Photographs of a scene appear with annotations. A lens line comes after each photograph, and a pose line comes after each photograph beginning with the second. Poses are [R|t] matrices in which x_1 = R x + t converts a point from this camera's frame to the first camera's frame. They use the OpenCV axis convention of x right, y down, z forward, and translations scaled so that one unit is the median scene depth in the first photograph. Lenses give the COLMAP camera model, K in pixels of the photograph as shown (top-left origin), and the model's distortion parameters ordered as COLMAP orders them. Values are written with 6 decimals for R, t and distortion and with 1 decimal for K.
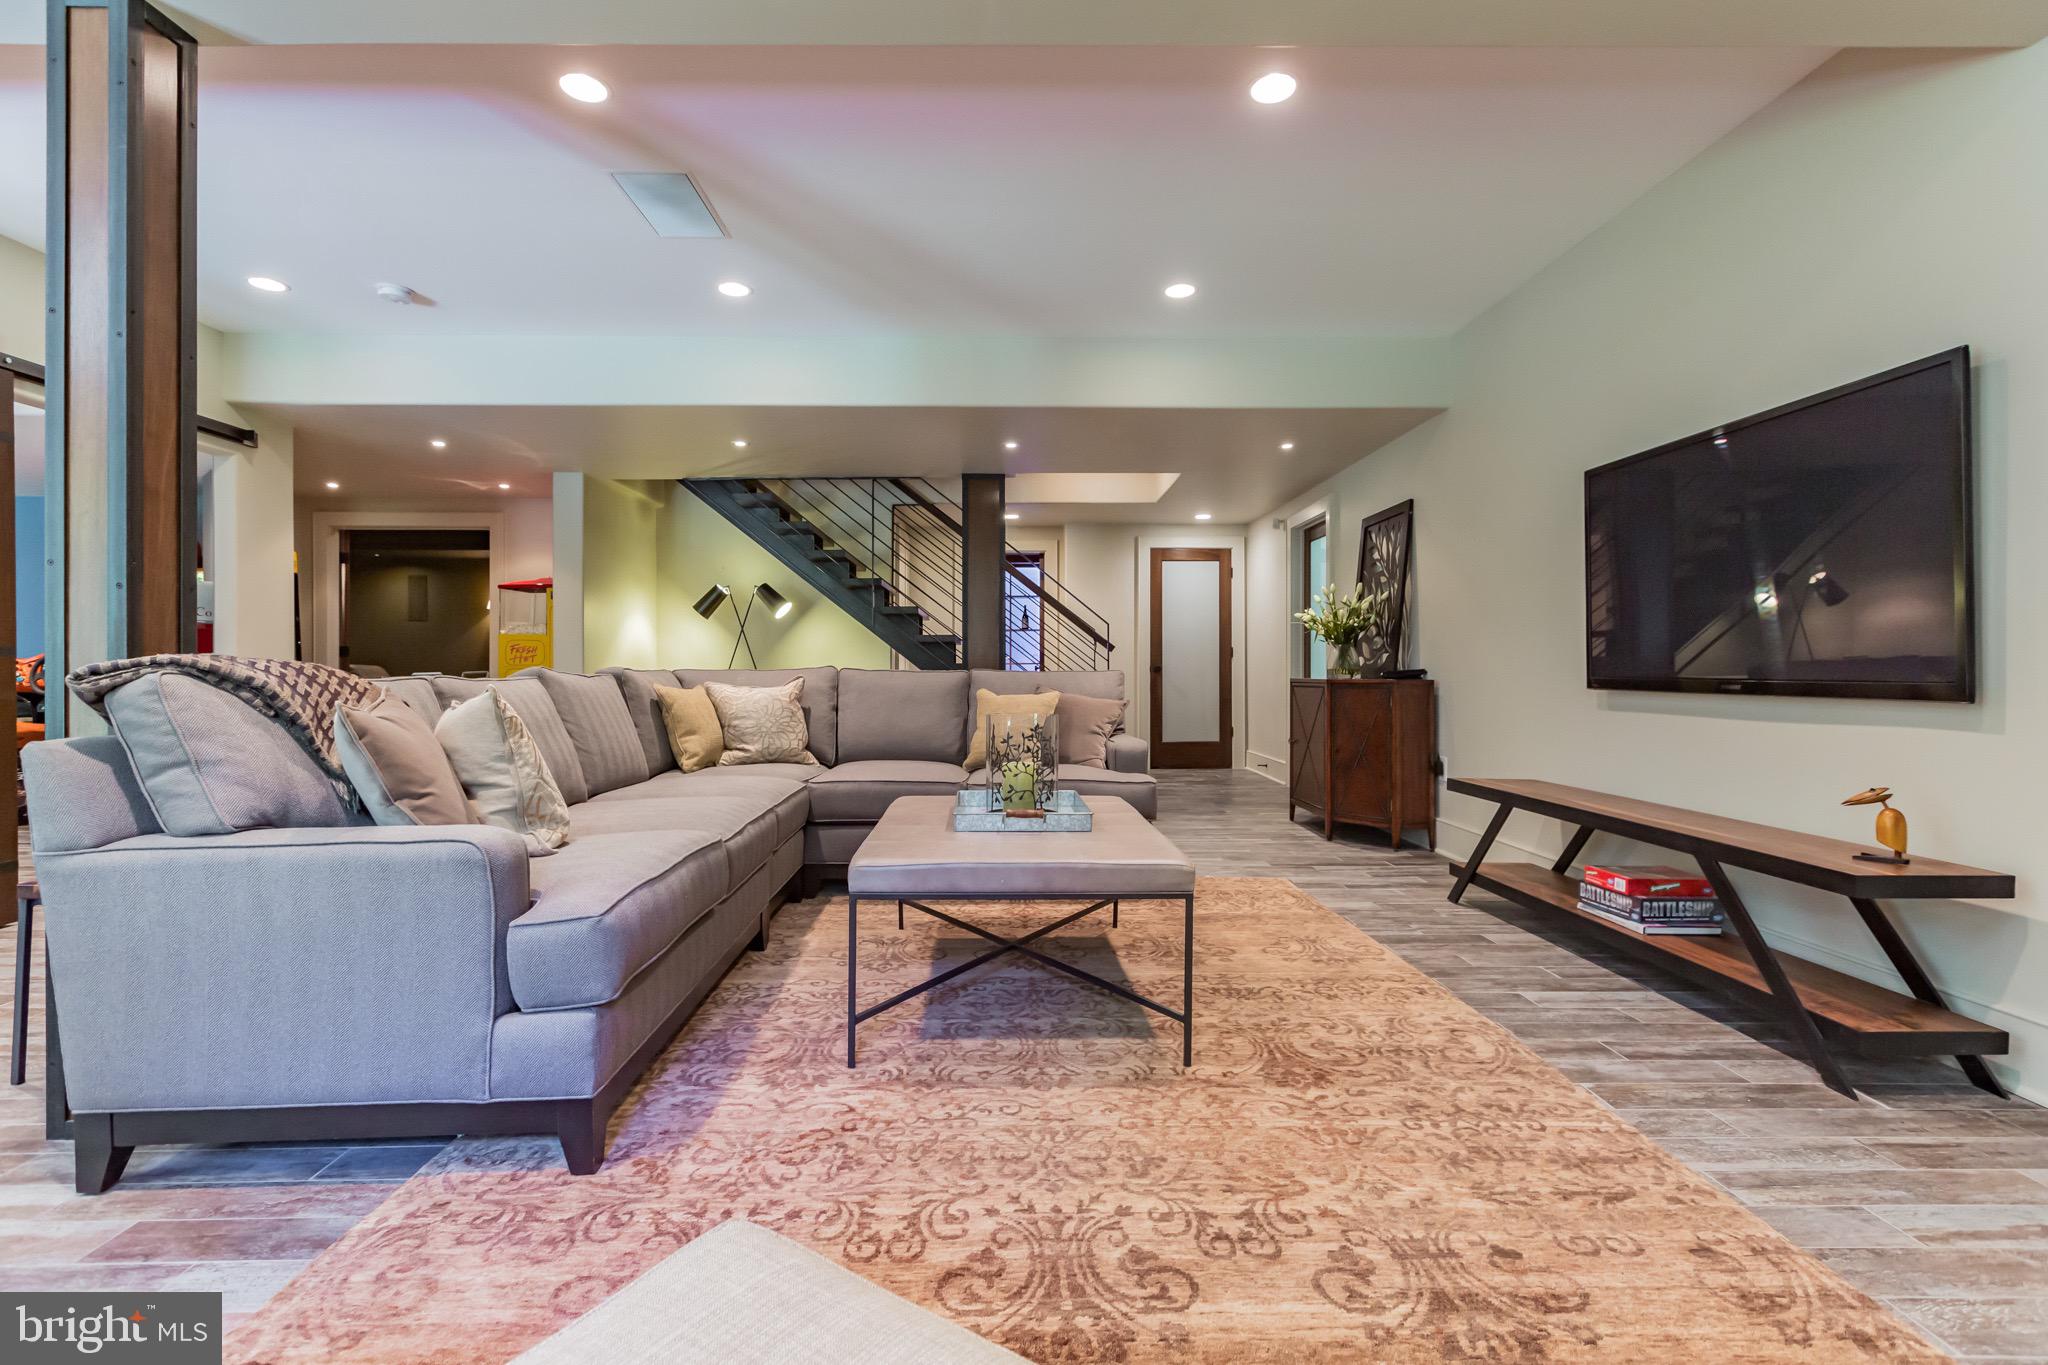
lens RADIAL K [[941.5, 0, 1034.5], [0, 941.5, 668.5], [0, 0, 1]] dist [-0.001565, -0.000931]
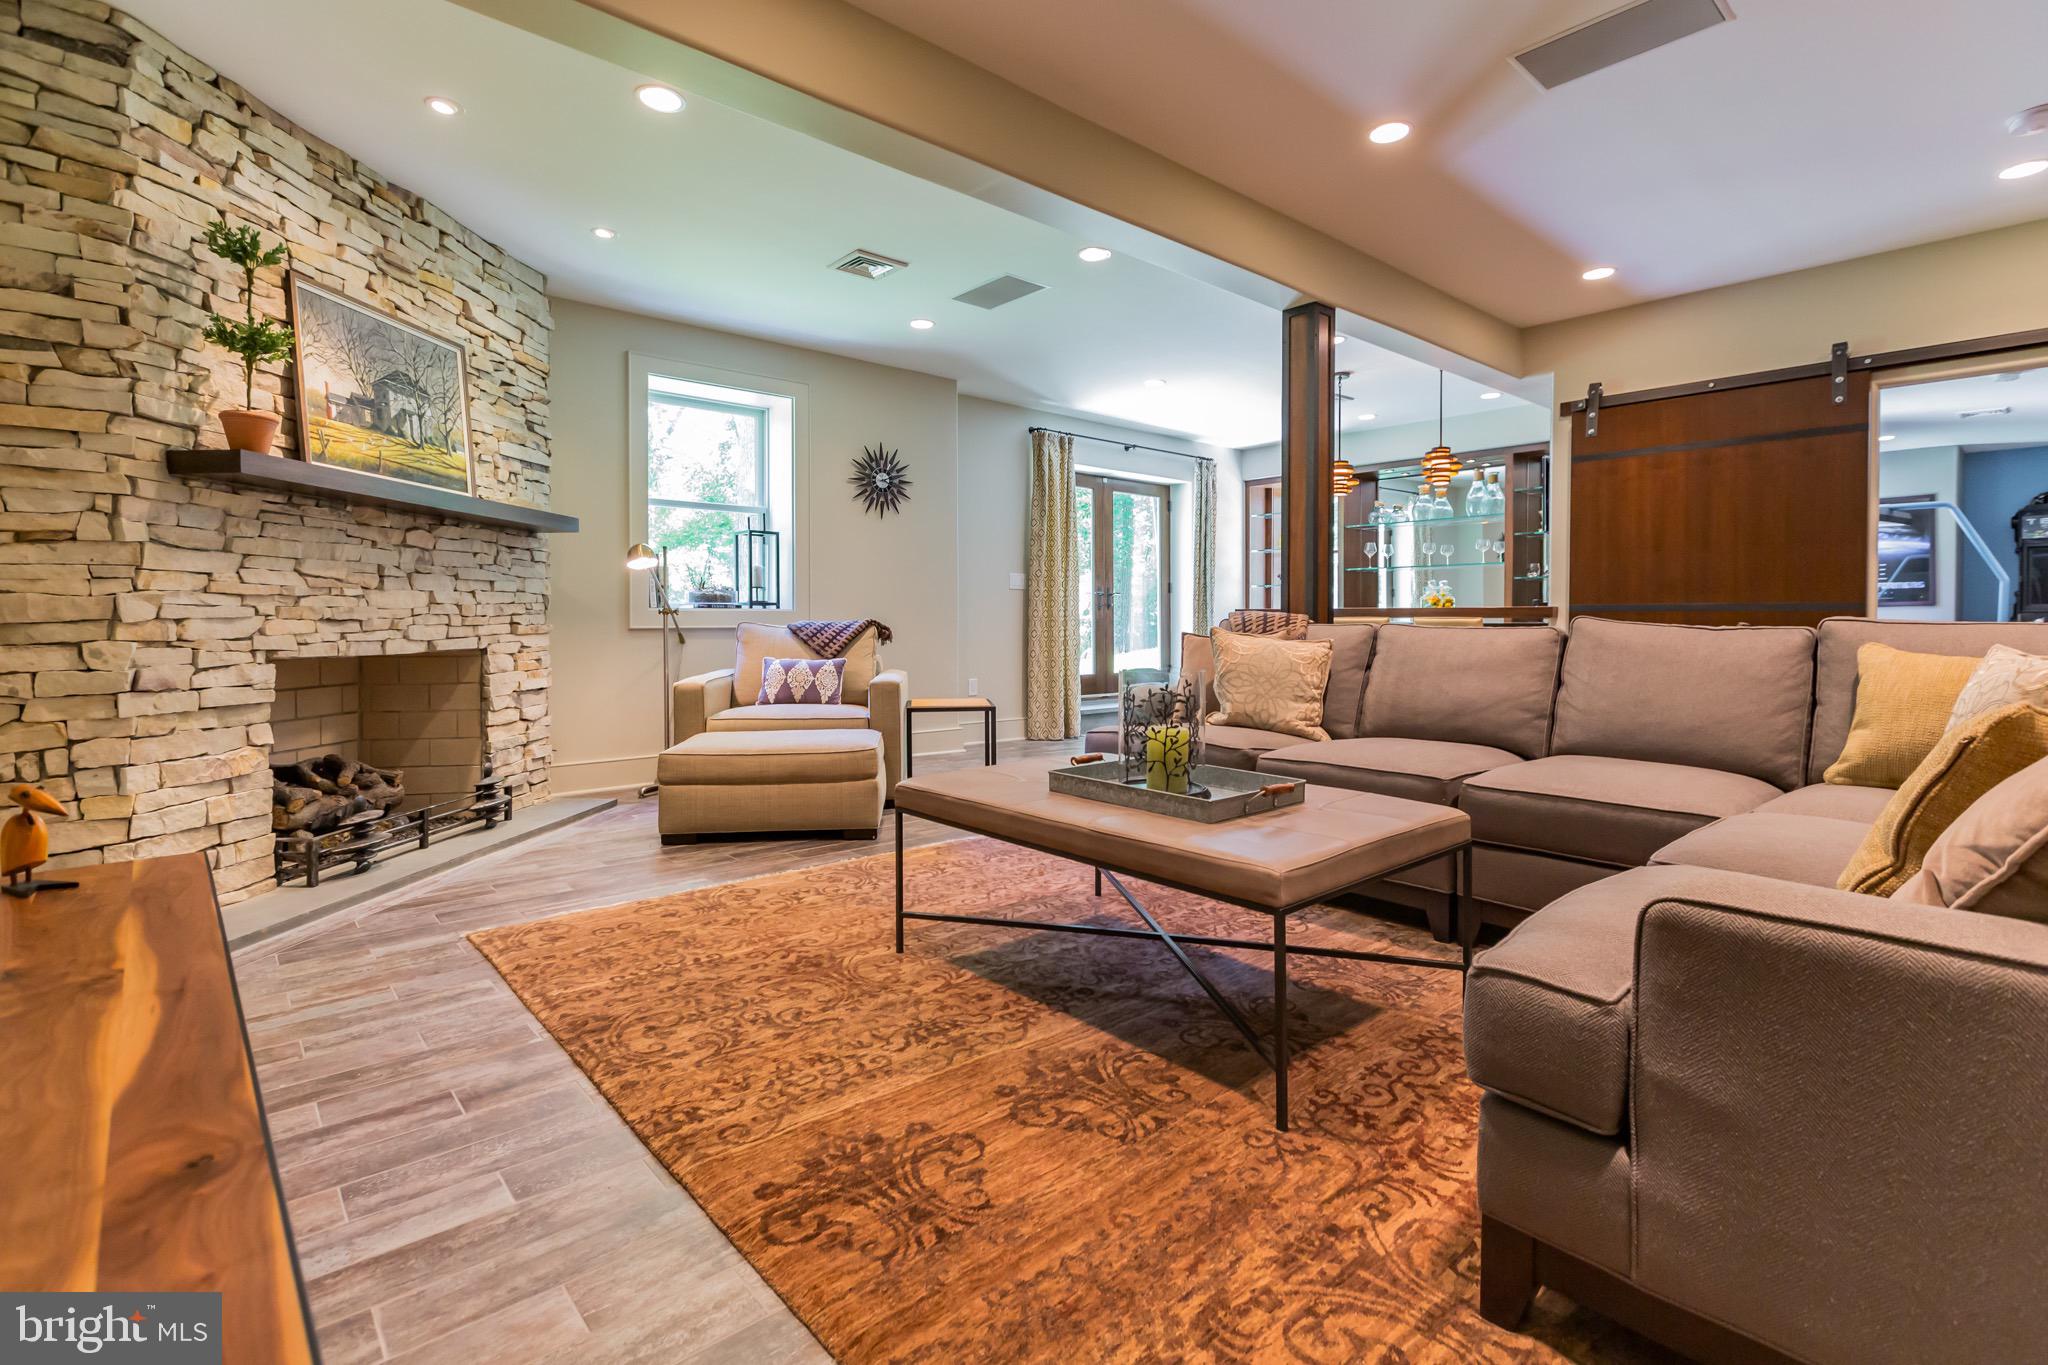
lens RADIAL K [[957.7, 0, 1030.7], [0, 957.7, 626.6], [0, 0, 1]] dist [0.000747, 0.000234]
pose [[-0.772647, 0.001852, -0.634833, 0.807990], [-0.003843, 0.999964, 0.007595, 0.004264], [0.634824, 0.008308, -0.772612, 2.055627]]
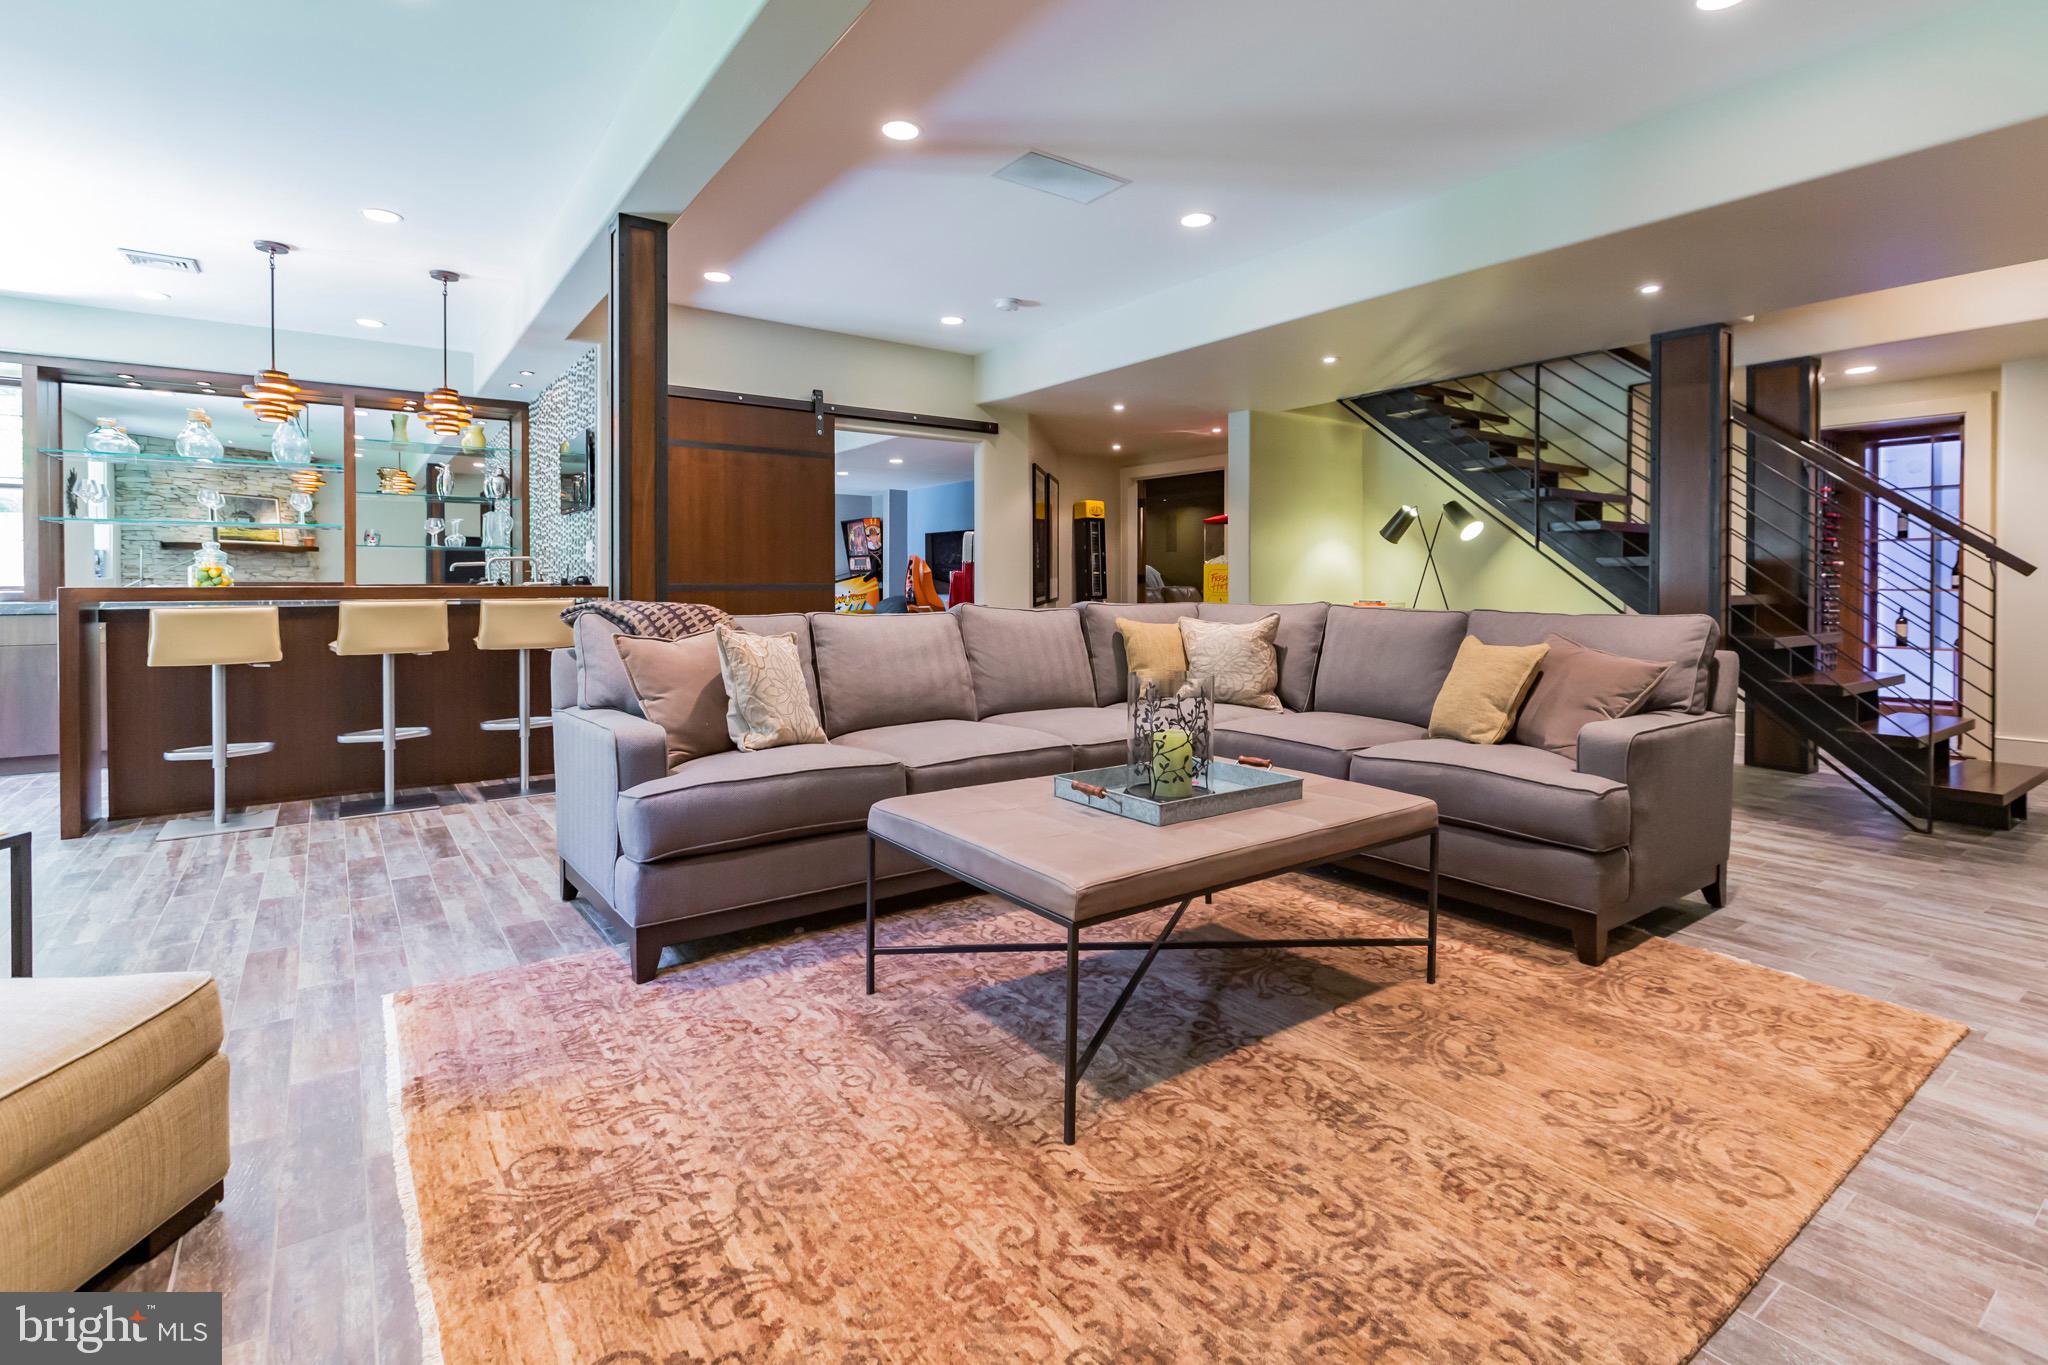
lens RADIAL K [[978.8, 0, 1032.0], [0, 978.8, 588.3], [0, 0, 1]] dist [0.000533, -0.000614]
pose [[0.567266, 0.005229, -0.823518, 0.819329], [-0.002239, 0.999986, 0.004807, -0.040481], [0.823532, -0.000883, 0.567270, 0.523087]]
